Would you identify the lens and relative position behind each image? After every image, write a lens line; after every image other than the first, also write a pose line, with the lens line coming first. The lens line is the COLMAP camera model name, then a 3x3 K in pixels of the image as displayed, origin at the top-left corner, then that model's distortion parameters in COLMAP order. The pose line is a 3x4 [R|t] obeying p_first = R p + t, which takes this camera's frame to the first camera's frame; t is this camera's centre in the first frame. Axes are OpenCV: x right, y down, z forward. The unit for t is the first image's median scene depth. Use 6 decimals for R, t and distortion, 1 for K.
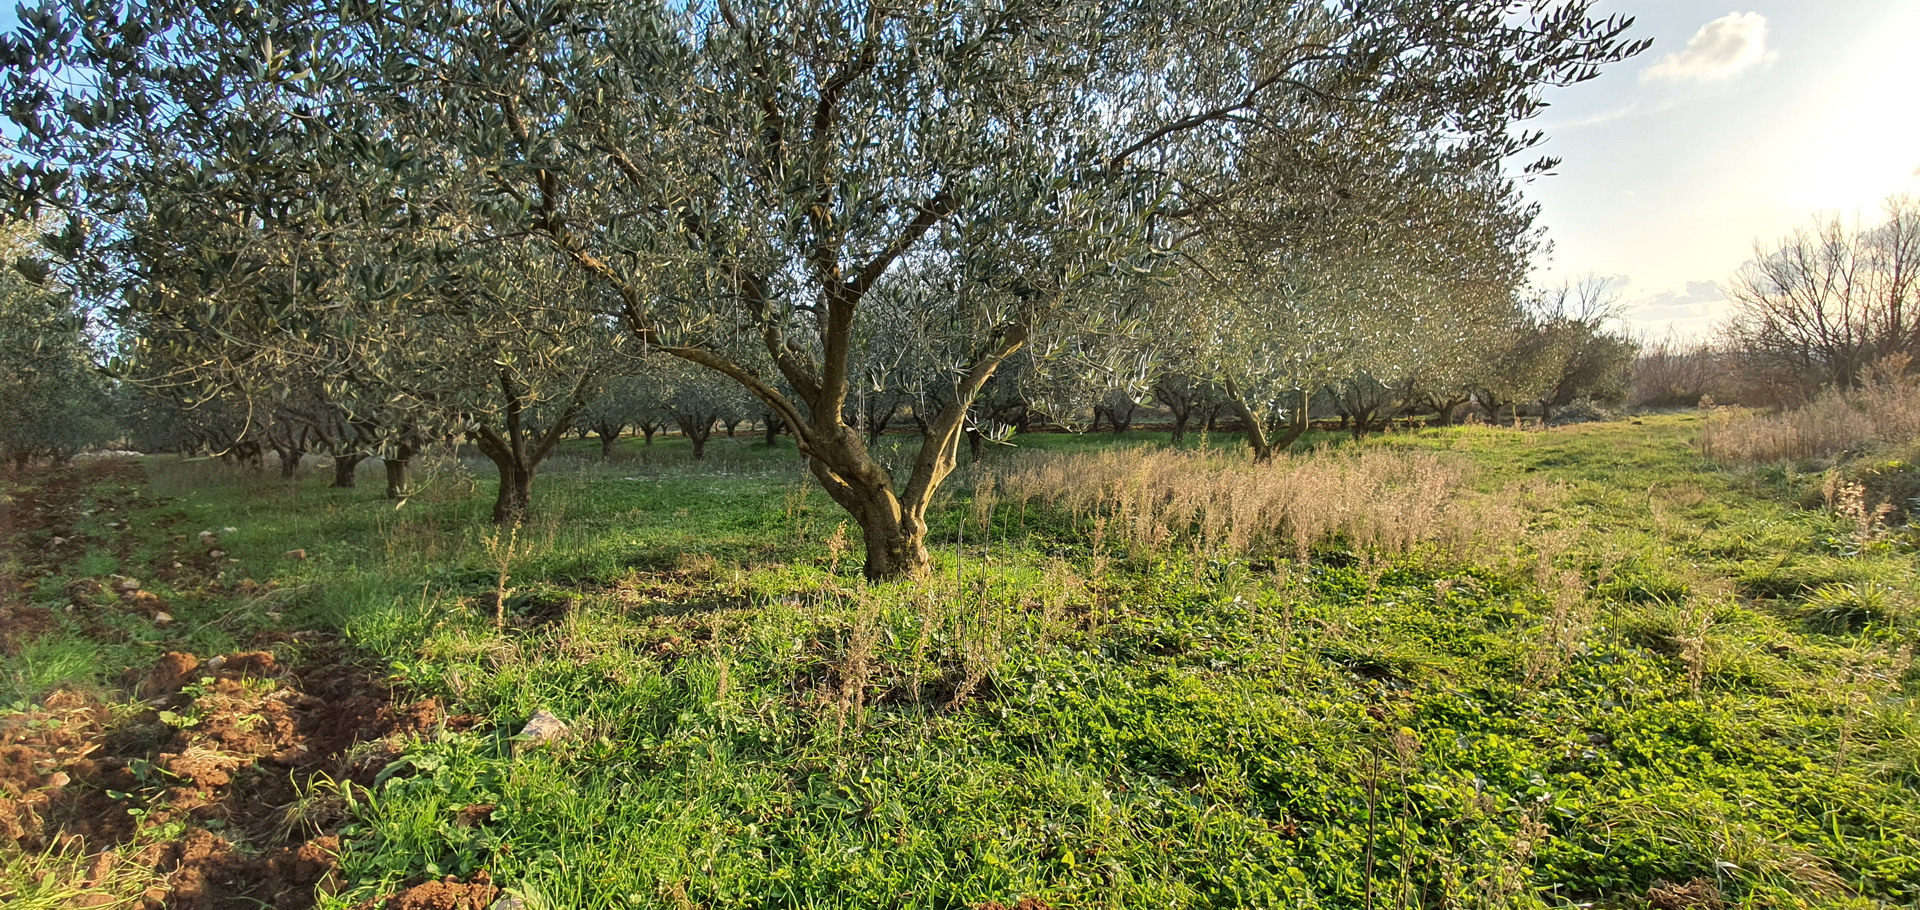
lens RADIAL K [[763.6, 0, 964.4], [0, 763.6, 444.5], [0, 0, 1]] dist [0.007648, -0.015997]
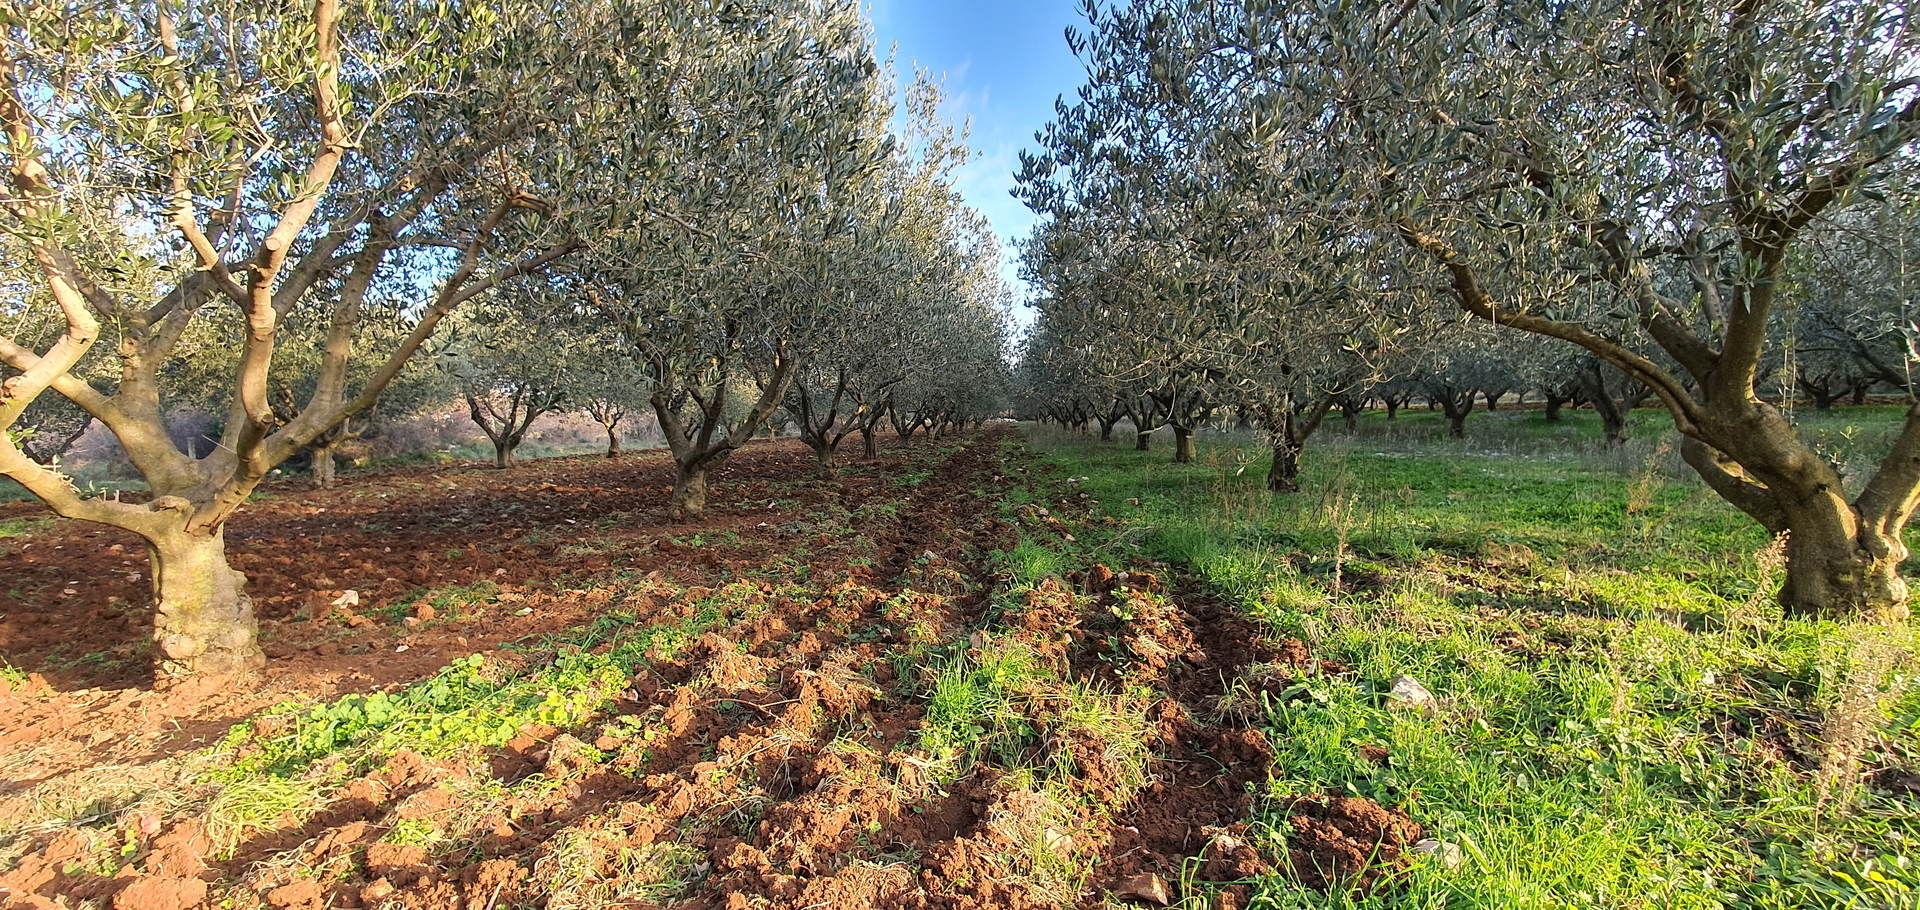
lens RADIAL K [[763.6, 0, 964.4], [0, 763.6, 444.5], [0, 0, 1]] dist [0.007648, -0.015997]
pose [[0.622932, 0.037387, -0.781382, -0.068306], [-0.009953, 0.999155, 0.039872, -0.005529], [0.782213, -0.017061, 0.622778, -0.079097]]
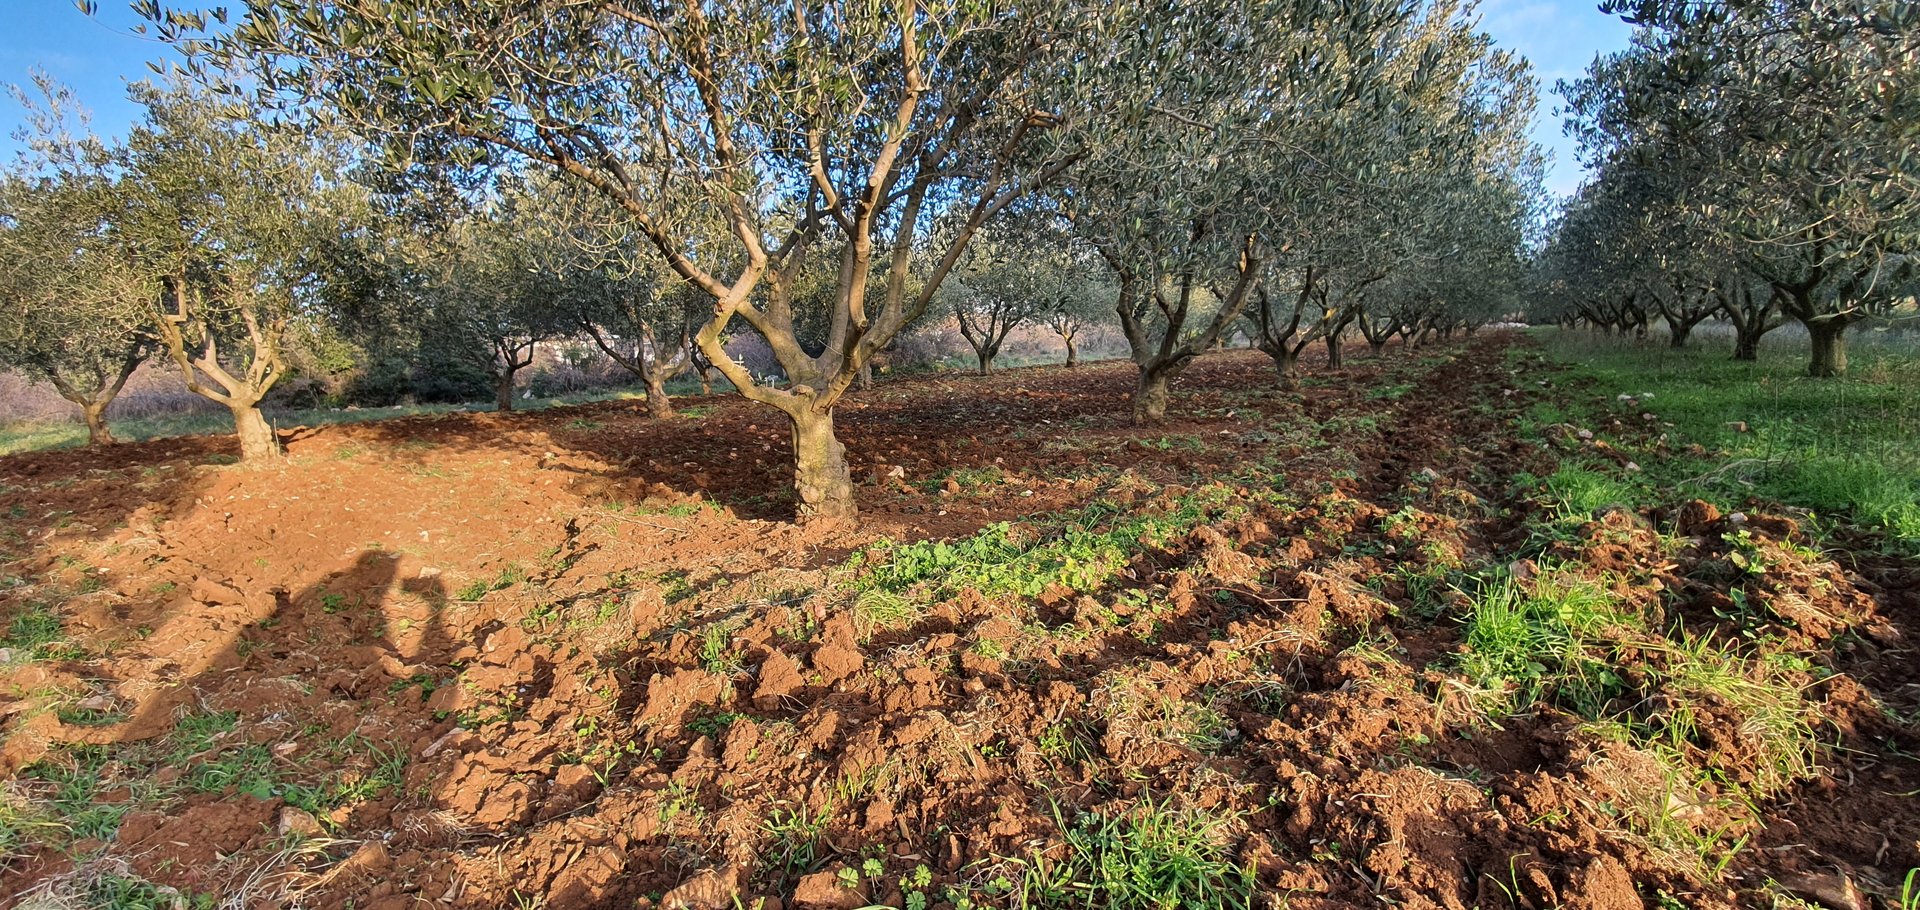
lens RADIAL K [[767.3, 0, 970.8], [0, 767.3, 444.2], [0, 0, 1]] dist [0.012341, -0.017092]
pose [[0.118996, 0.149009, -0.981650, -0.083335], [0.015483, 0.988276, 0.151892, 0.009782], [0.992774, -0.033274, 0.115294, -0.132631]]
